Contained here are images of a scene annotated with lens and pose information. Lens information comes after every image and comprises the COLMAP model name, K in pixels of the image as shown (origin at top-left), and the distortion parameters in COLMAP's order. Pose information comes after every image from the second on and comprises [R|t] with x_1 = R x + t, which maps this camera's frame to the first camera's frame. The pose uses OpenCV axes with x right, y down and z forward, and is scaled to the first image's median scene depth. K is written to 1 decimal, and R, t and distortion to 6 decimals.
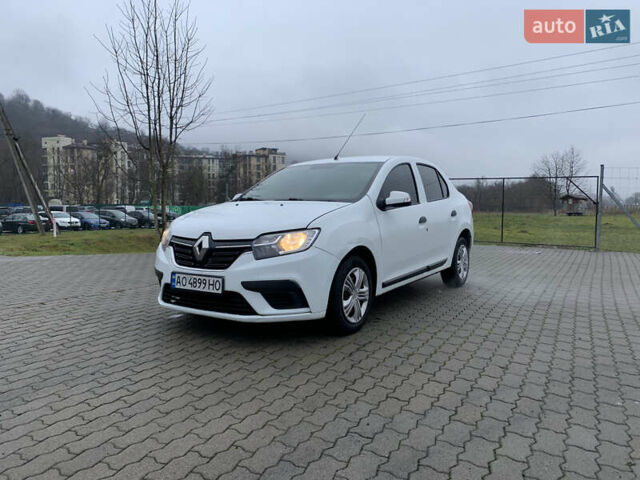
lens RADIAL K [[487.1, 0, 313.0], [0, 487.1, 238.3], [0, 0, 1]] dist [0.044893, -0.052510]
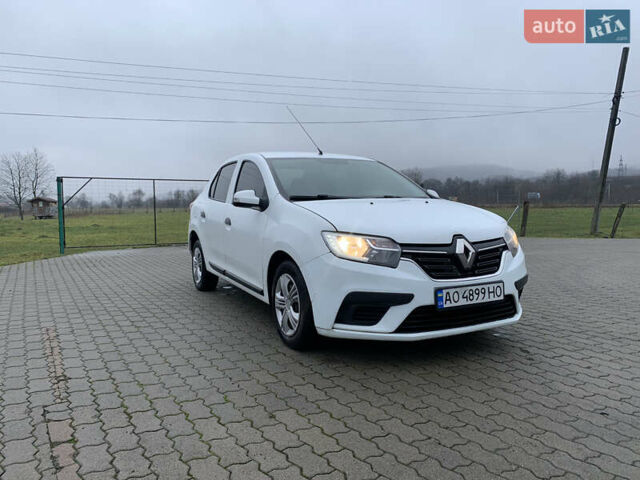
lens RADIAL K [[487.1, 0, 313.0], [0, 487.1, 238.3], [0, 0, 1]] dist [0.044893, -0.052510]
pose [[0.504716, -0.068932, 0.860529, -1.098123], [0.074535, 0.996564, 0.036113, -0.056391], [-0.860062, 0.045913, 0.508119, 0.806505]]
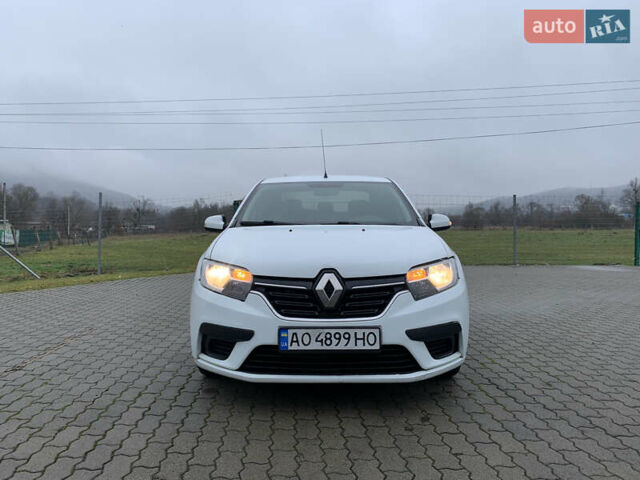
lens RADIAL K [[491.3, 0, 318.5], [0, 491.3, 239.0], [0, 0, 1]] dist [0.002428, -0.004065]
pose [[0.838081, -0.019576, 0.545195, -0.650337], [0.043229, 0.998597, -0.030597, -0.035401], [-0.543831, 0.049211, 0.837751, 0.394116]]
